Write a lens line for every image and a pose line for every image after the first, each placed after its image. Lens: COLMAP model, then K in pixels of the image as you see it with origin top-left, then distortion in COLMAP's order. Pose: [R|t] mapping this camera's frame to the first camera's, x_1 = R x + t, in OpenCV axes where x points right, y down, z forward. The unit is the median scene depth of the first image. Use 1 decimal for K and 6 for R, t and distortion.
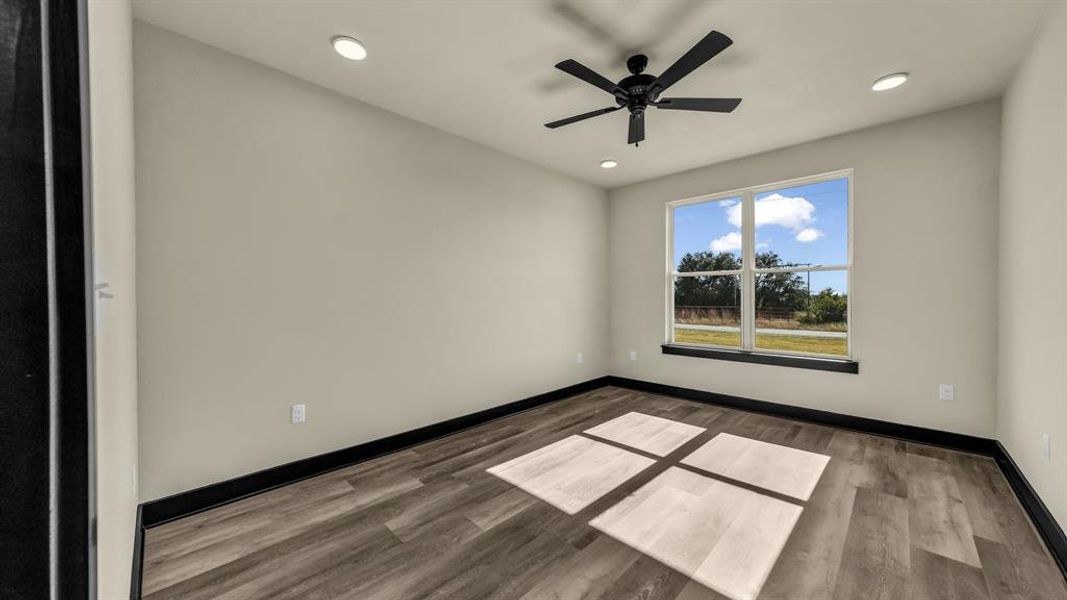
lens RADIAL K [[383.3, 0, 533.5], [0, 383.3, 300.0], [0, 0, 1]] dist [-0.000096, 0.000015]
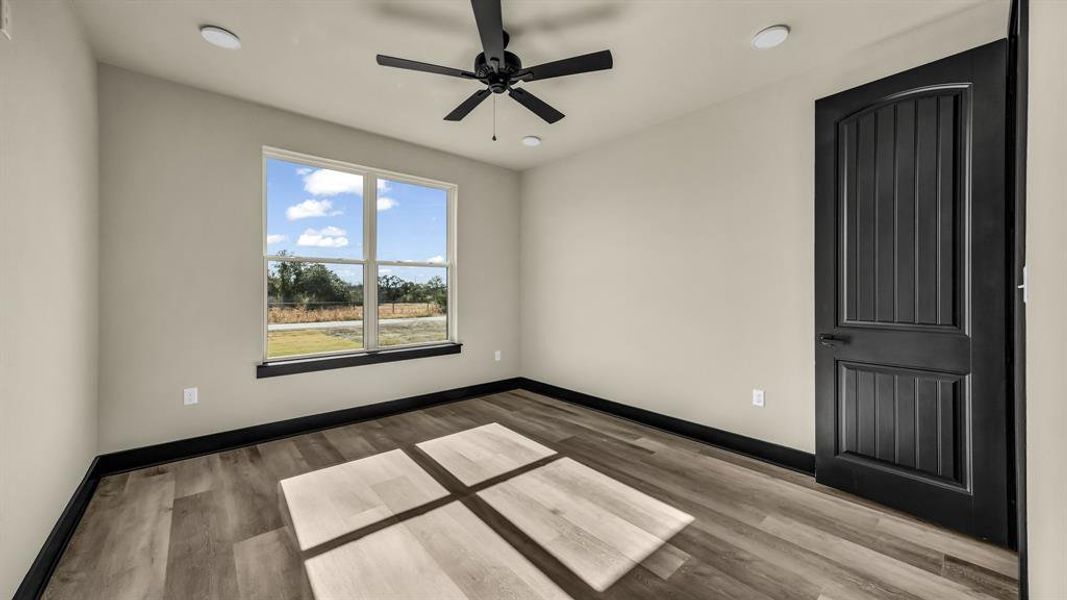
lens RADIAL K [[383.3, 0, 533.5], [0, 383.3, 300.0], [0, 0, 1]] dist [-0.000096, 0.000015]
pose [[0.059774, -0.022803, 0.997951, -0.362432], [0.003890, 0.999737, 0.022611, -0.006414], [-0.998204, 0.002531, 0.059847, 0.655192]]
